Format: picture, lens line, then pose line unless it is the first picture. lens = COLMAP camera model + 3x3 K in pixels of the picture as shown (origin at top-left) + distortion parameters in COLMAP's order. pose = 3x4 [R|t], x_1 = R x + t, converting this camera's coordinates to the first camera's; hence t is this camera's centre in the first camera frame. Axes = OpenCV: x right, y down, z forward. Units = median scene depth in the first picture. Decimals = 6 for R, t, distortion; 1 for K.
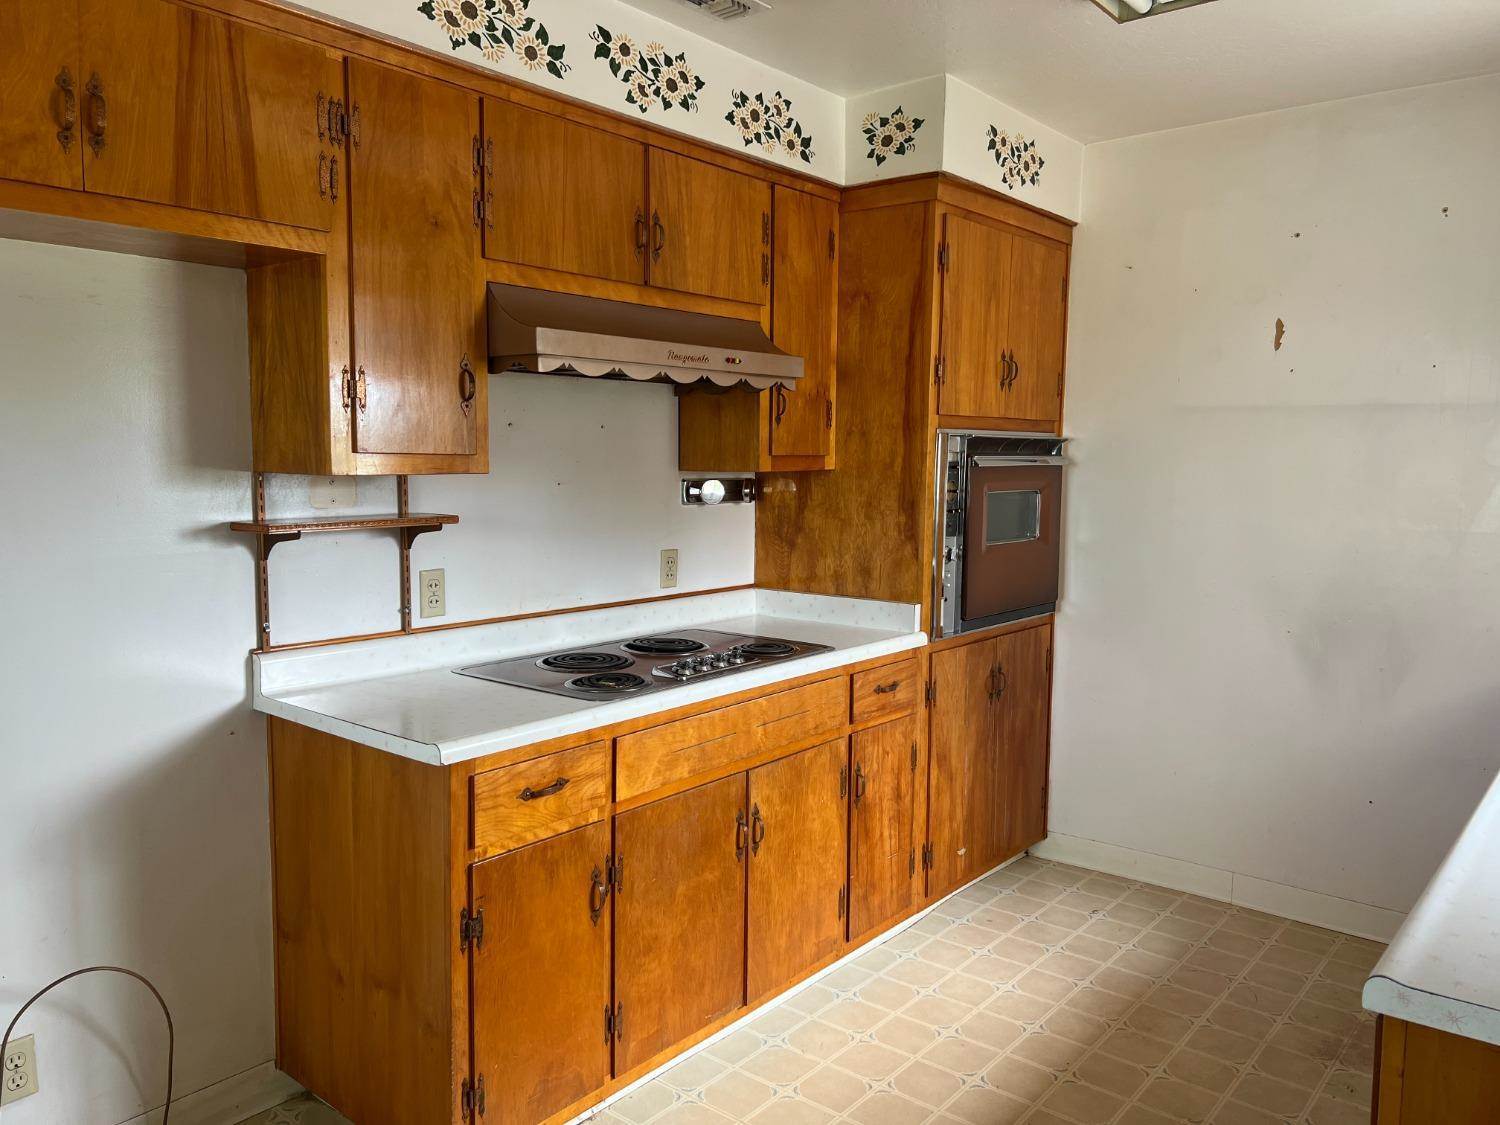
lens RADIAL K [[1130.9, 0, 750.0], [0, 1130.9, 566.8], [0, 0, 1]] dist [0.054579, -0.057157]
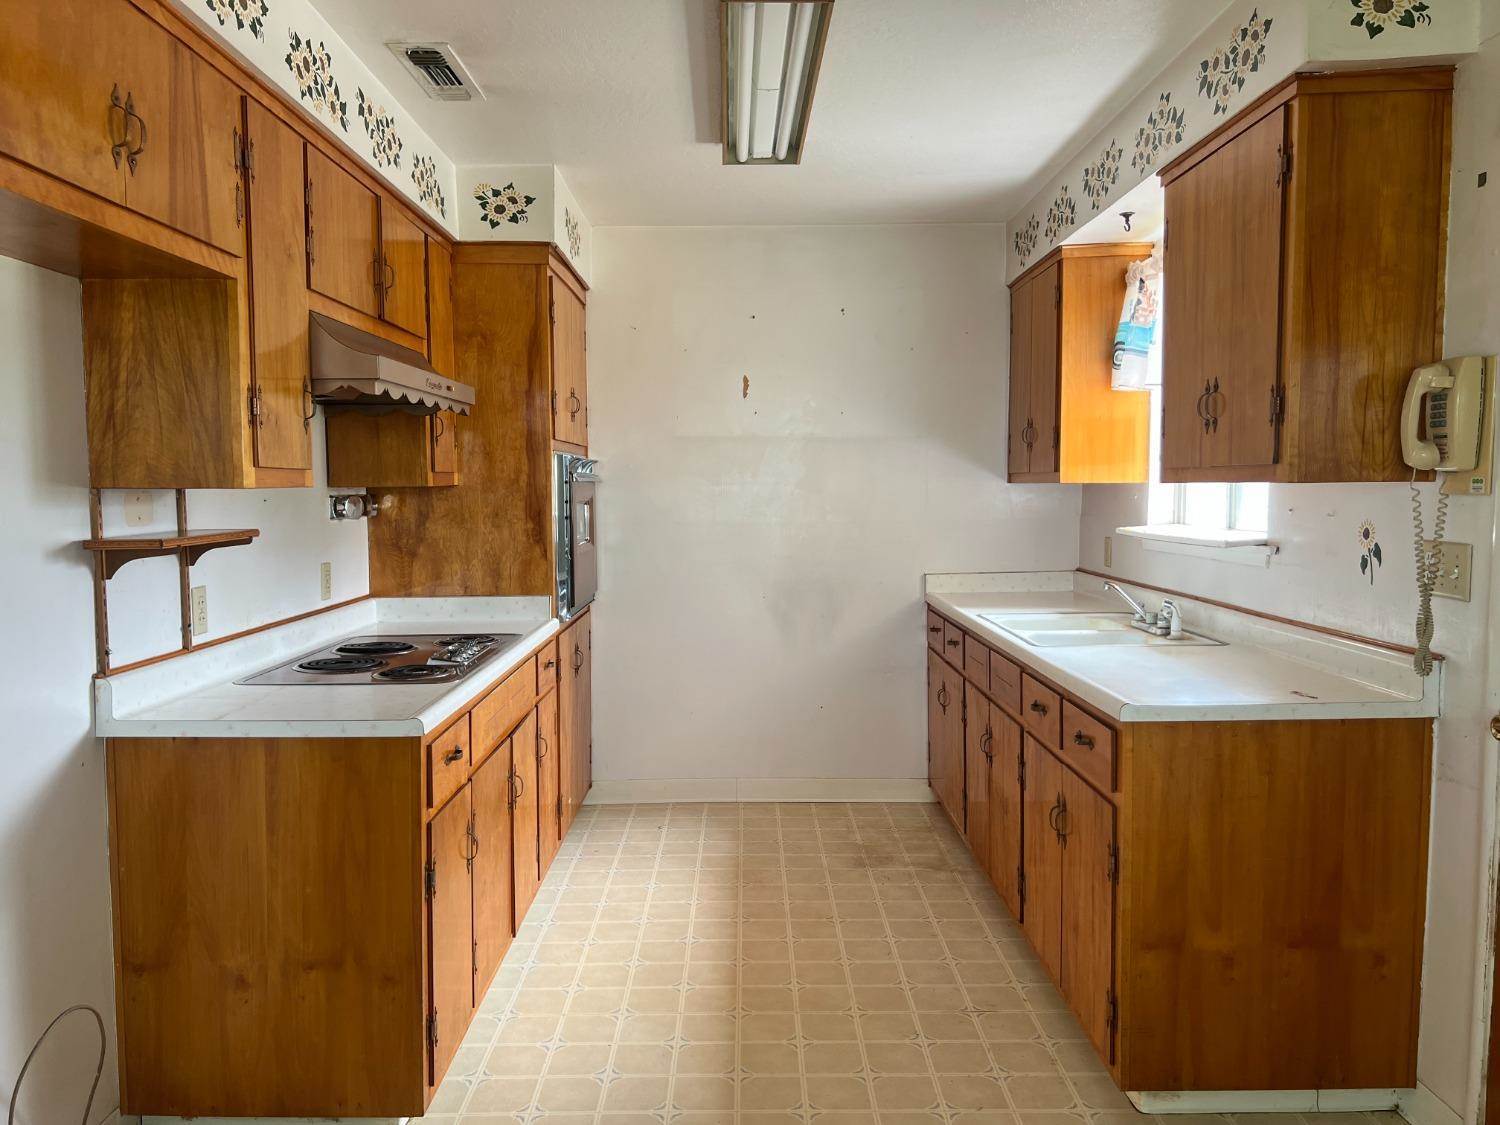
lens RADIAL K [[1130.9, 0, 747.9], [0, 1130.9, 566.0], [0, 0, 1]] dist [0.054579, -0.057157]
pose [[0.768152, -0.059699, 0.637478, -0.461604], [0.076657, 0.997057, 0.001002, 0.017026], [-0.635662, 0.048098, 0.770468, -0.065630]]
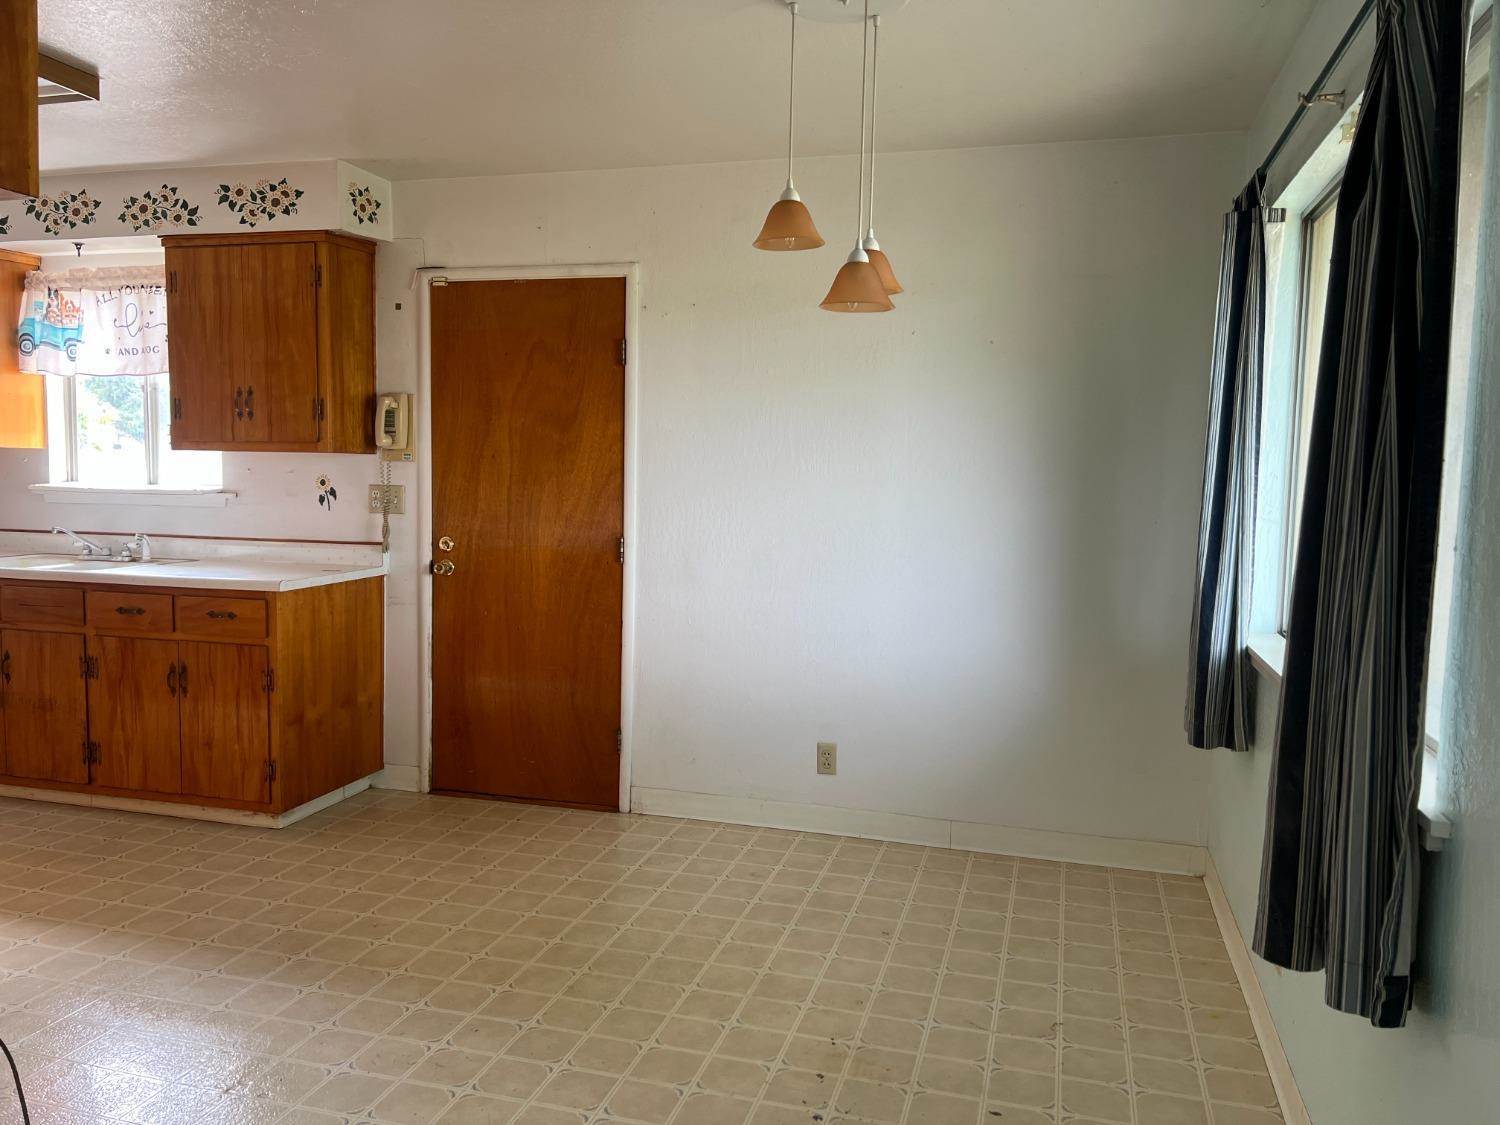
lens RADIAL K [[1130.9, 0, 746.9], [0, 1130.9, 559.0], [0, 0, 1]] dist [0.054579, -0.057157]
pose [[-0.402631, -0.090718, 0.910856, -1.153507], [0.071265, 0.988950, 0.129998, -0.025153], [-0.912584, 0.117254, -0.391717, 0.372545]]
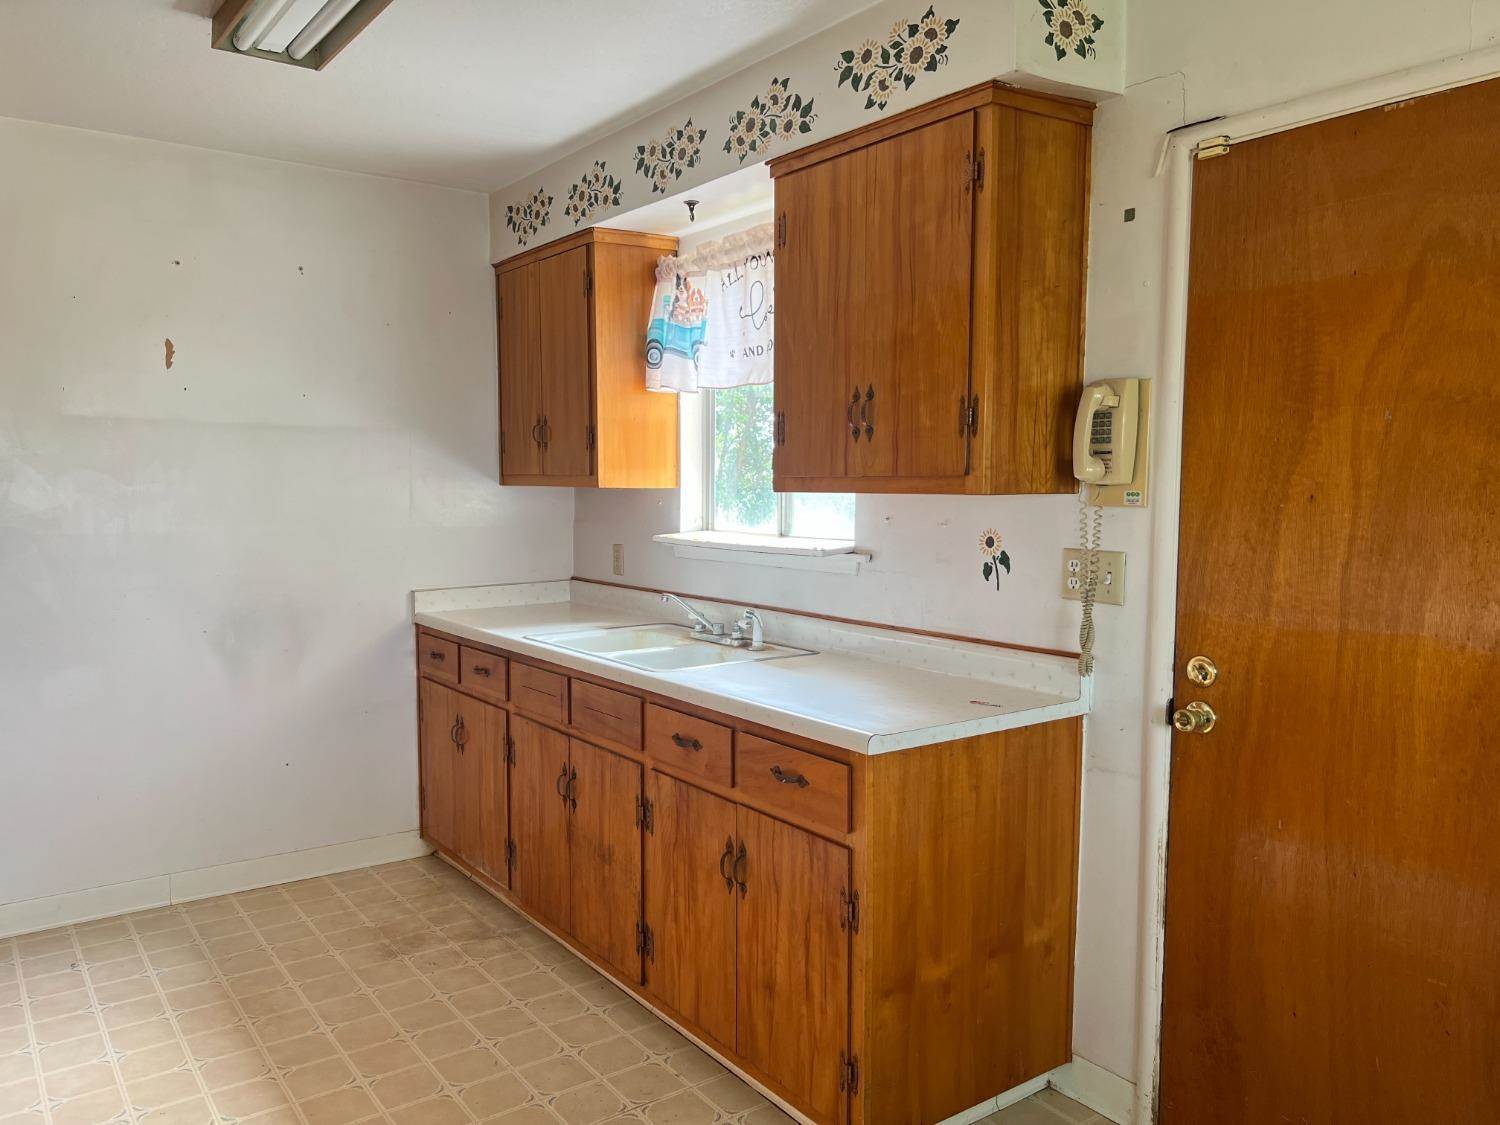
lens RADIAL K [[1130.9, 0, 742.9], [0, 1130.9, 566.1], [0, 0, 1]] dist [0.054579, -0.057157]
pose [[0.253428, -0.082364, 0.963842, -0.466630], [0.094896, 0.993680, 0.059963, -0.022229], [-0.962689, 0.076268, 0.259642, 0.243899]]
